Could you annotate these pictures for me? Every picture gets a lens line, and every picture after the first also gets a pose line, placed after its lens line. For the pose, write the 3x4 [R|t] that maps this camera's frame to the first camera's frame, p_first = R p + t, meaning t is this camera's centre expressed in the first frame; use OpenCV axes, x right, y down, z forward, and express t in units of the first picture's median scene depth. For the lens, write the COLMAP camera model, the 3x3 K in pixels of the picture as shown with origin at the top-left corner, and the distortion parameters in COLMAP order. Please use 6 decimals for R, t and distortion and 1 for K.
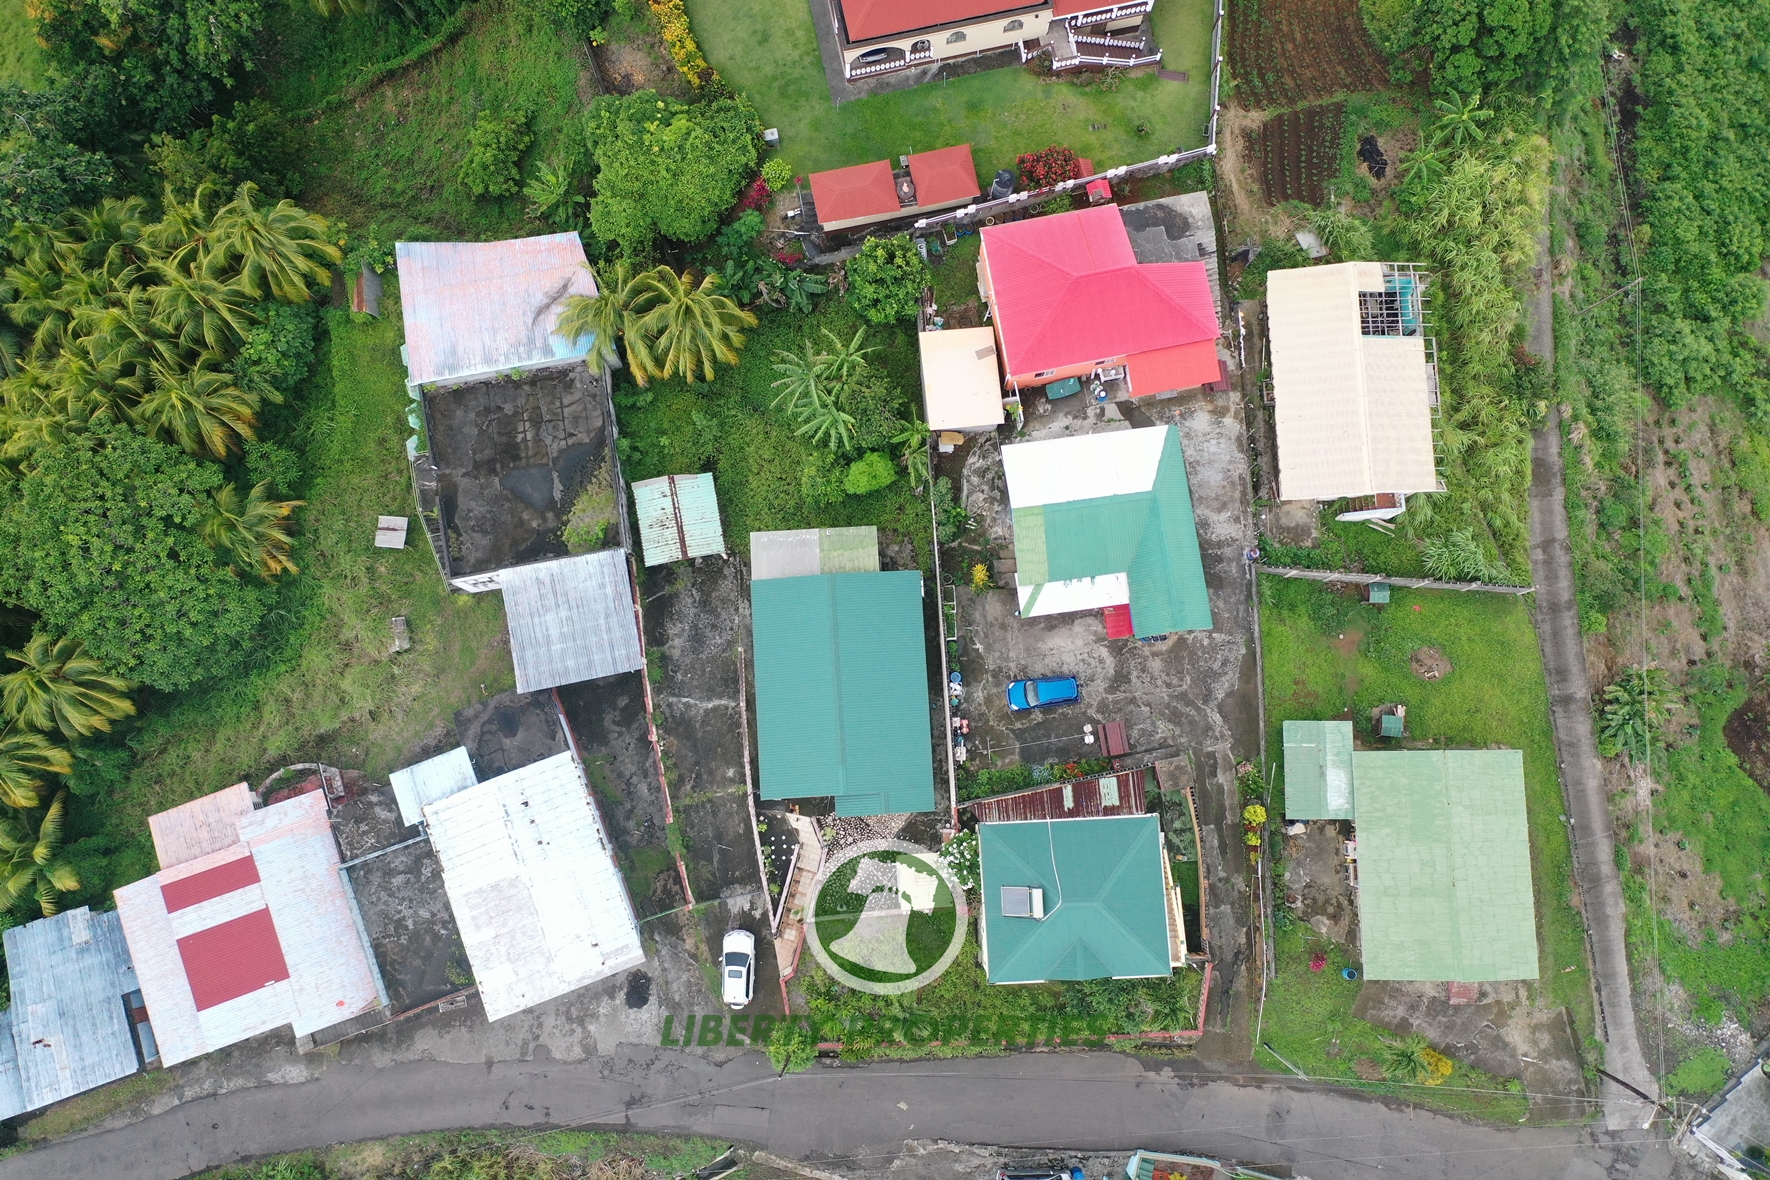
lens RADIAL K [[1409.3, 0, 880.5], [0, 1409.3, 593.5], [0, 0, 1]] dist [-0.002223, 0.002581]
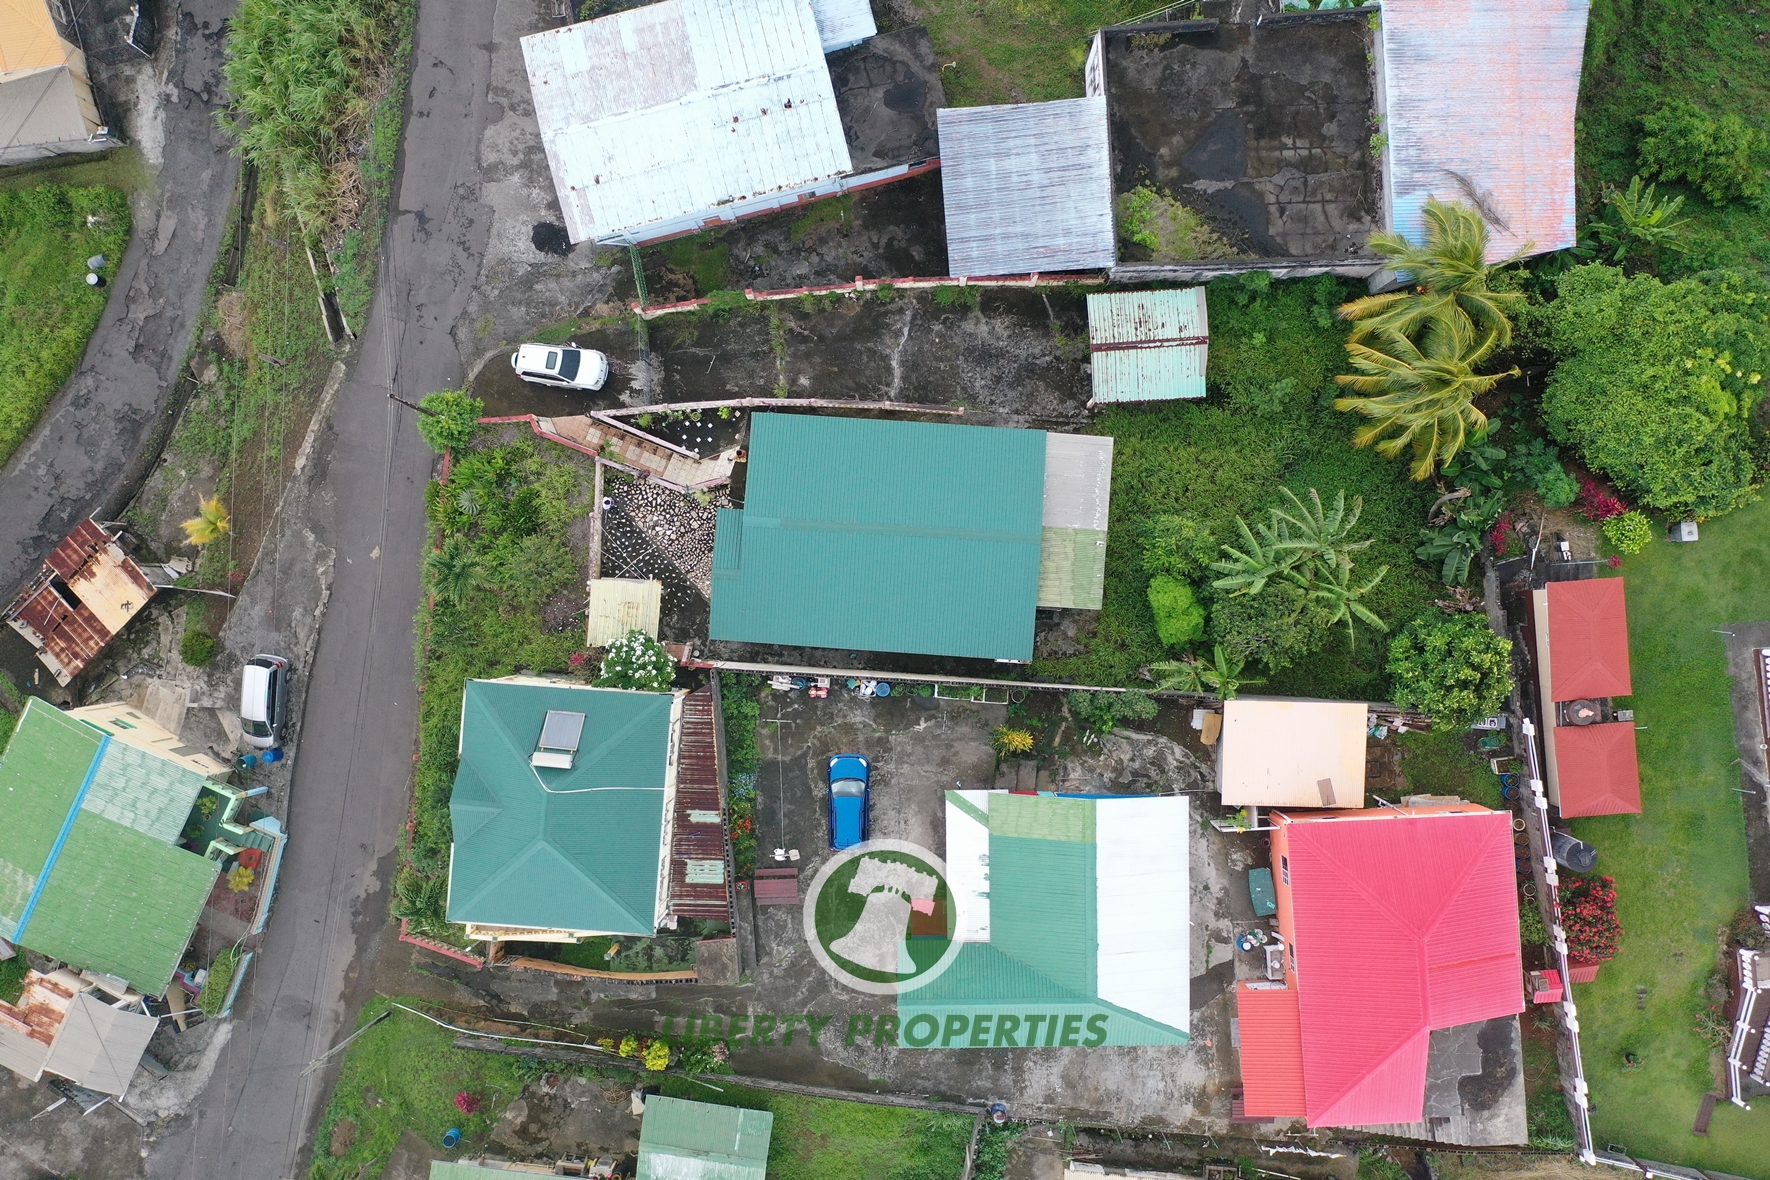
lens RADIAL K [[1409.3, 0, 881.3], [0, 1409.3, 590.2], [0, 0, 1]] dist [-0.002223, 0.002581]
pose [[-0.124661, 0.992199, -0.000036, 0.001125], [-0.979040, -0.123001, 0.162334, -0.052756], [0.161063, 0.020272, 0.986736, 0.254974]]
